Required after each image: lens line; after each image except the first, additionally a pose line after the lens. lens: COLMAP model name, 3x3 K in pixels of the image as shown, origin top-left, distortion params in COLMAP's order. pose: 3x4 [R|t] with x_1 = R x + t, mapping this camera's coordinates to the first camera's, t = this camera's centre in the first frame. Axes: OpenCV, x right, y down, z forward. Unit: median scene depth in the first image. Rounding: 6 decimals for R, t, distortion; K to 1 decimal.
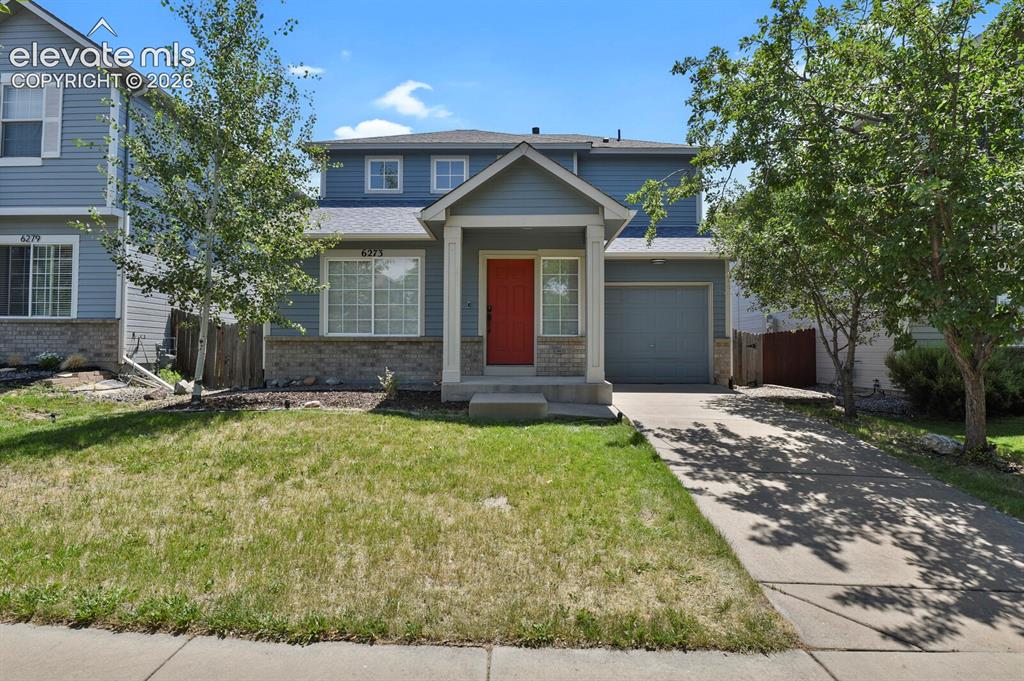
lens RADIAL K [[514.8, 0, 504.6], [0, 514.8, 338.7], [0, 0, 1]] dist [-0.018325, -0.001903]
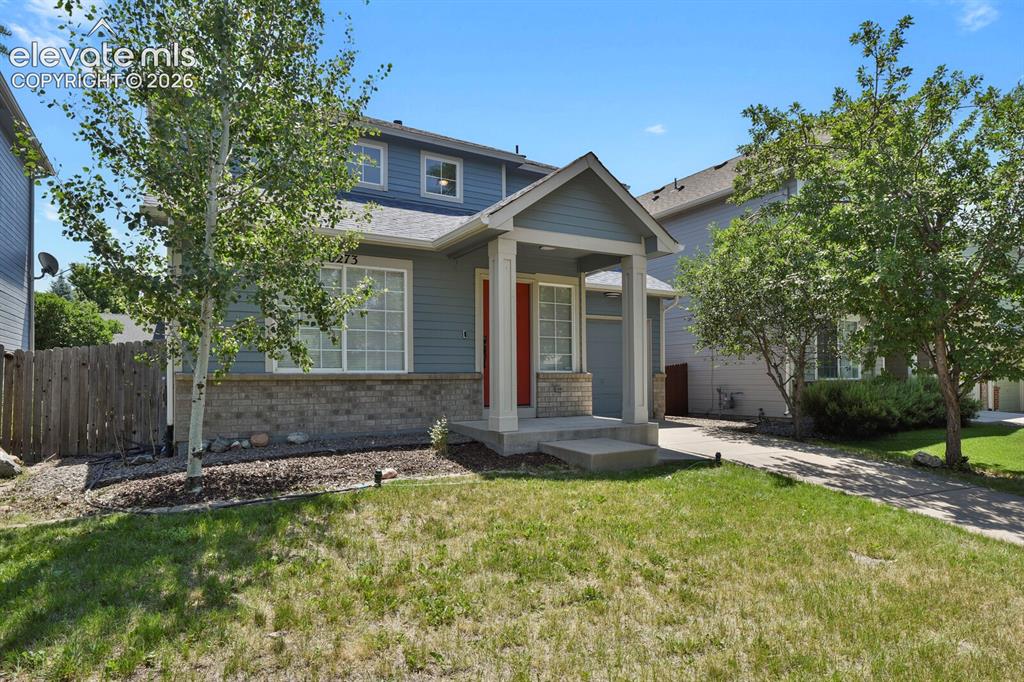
lens RADIAL K [[575.1, 0, 481.5], [0, 575.1, 365.2], [0, 0, 1]] dist [-0.003619, -0.000369]
pose [[0.863471, 0.003679, 0.504386, -0.507511], [-0.002573, 0.999993, -0.002889, -0.013884], [-0.504393, 0.001197, 0.863474, 0.201406]]
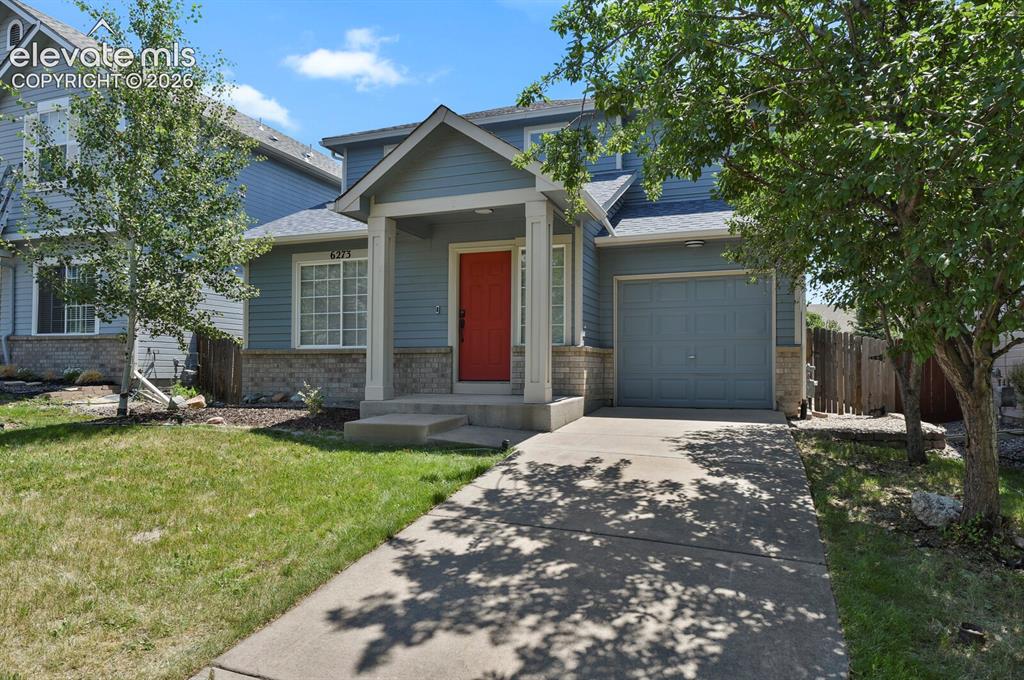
lens RADIAL K [[605.4, 0, 508.3], [0, 605.4, 362.6], [0, 0, 1]] dist [-0.003474, -0.000214]
pose [[0.951772, -0.004366, -0.306776, 0.344834], [0.007805, 0.999920, 0.009984, 0.012048], [0.306708, -0.011897, 0.951729, 0.093983]]
